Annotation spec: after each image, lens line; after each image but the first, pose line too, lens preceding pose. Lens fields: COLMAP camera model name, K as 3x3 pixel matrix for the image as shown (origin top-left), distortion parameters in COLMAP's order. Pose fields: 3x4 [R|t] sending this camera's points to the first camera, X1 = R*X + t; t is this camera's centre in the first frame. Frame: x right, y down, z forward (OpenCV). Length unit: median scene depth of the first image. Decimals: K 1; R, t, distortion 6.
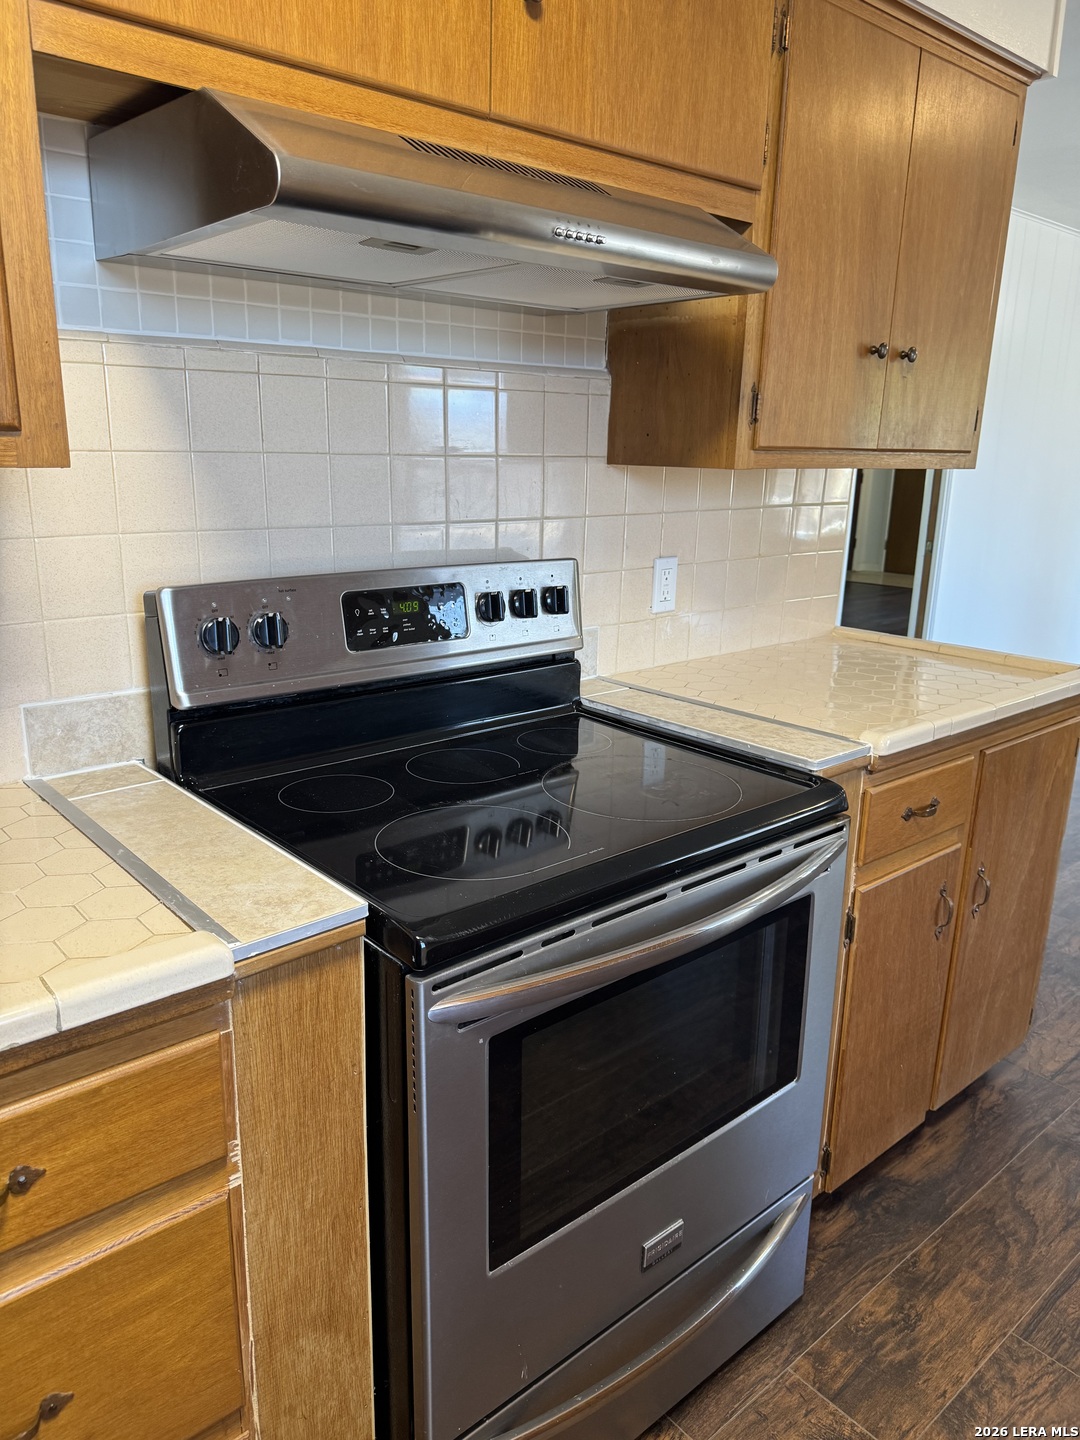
lens RADIAL K [[1051.0, 0, 521.4], [0, 1051.0, 739.5], [0, 0, 1]] dist [0.058069, -0.075333]
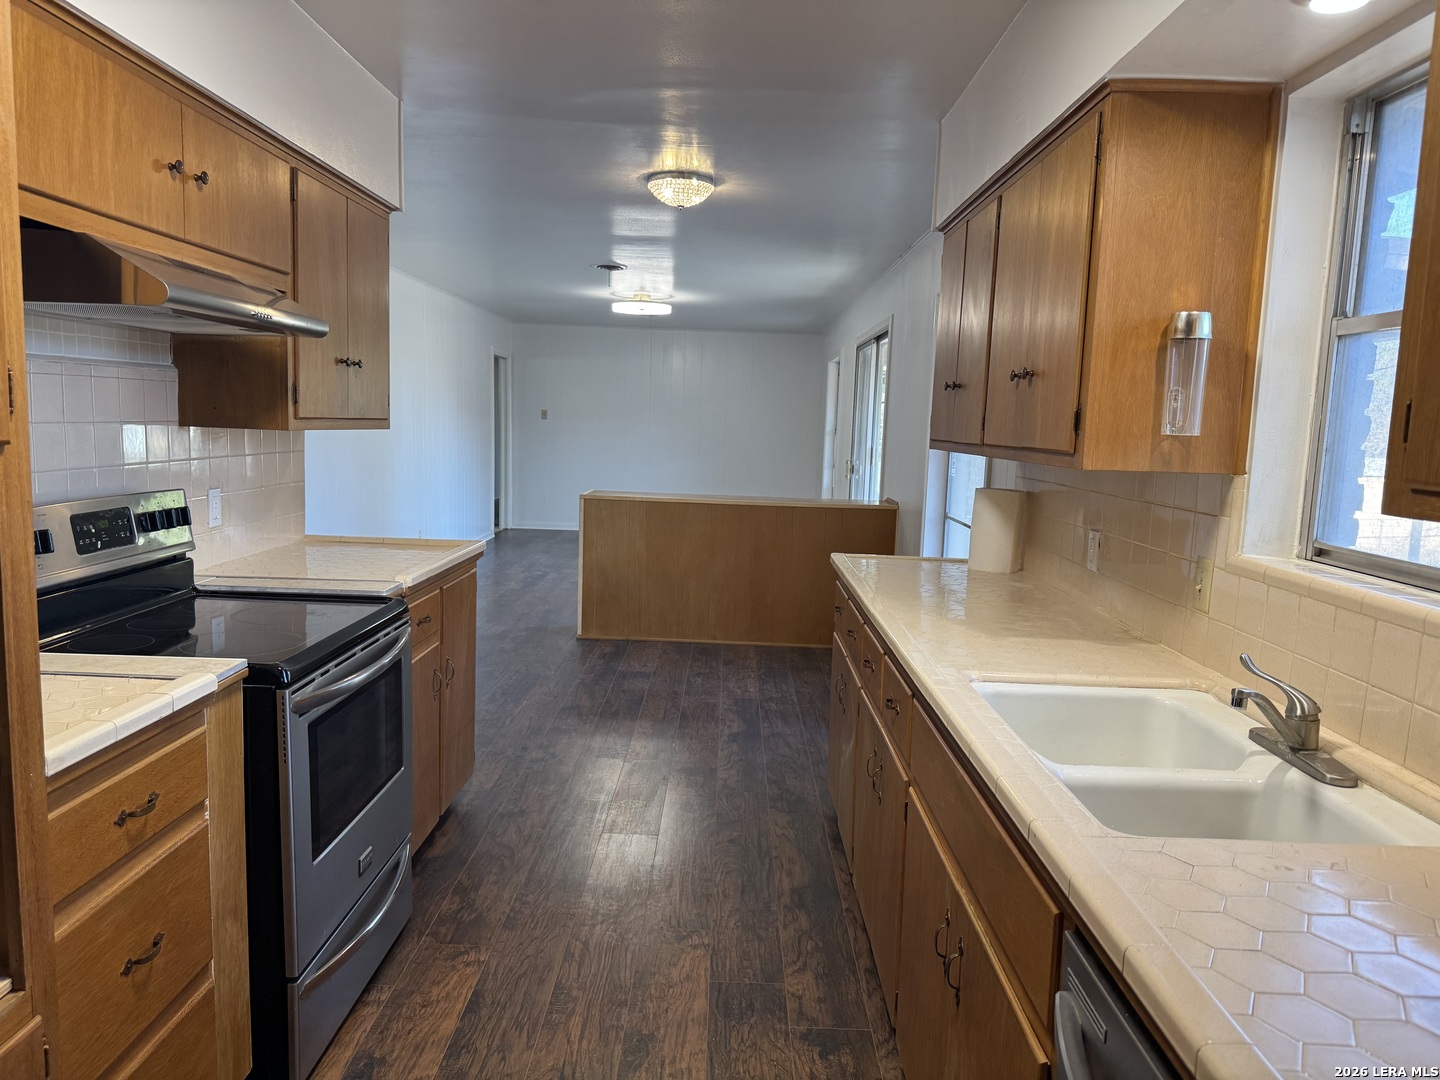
lens RADIAL K [[1051.0, 0, 719.7], [0, 1051.0, 545.9], [0, 0, 1]] dist [0.058069, -0.075333]
pose [[0.669888, -0.087712, 0.737263, -0.608442], [0.182925, 0.981885, -0.049394, 0.129559], [-0.719575, 0.167953, 0.673798, -0.587633]]
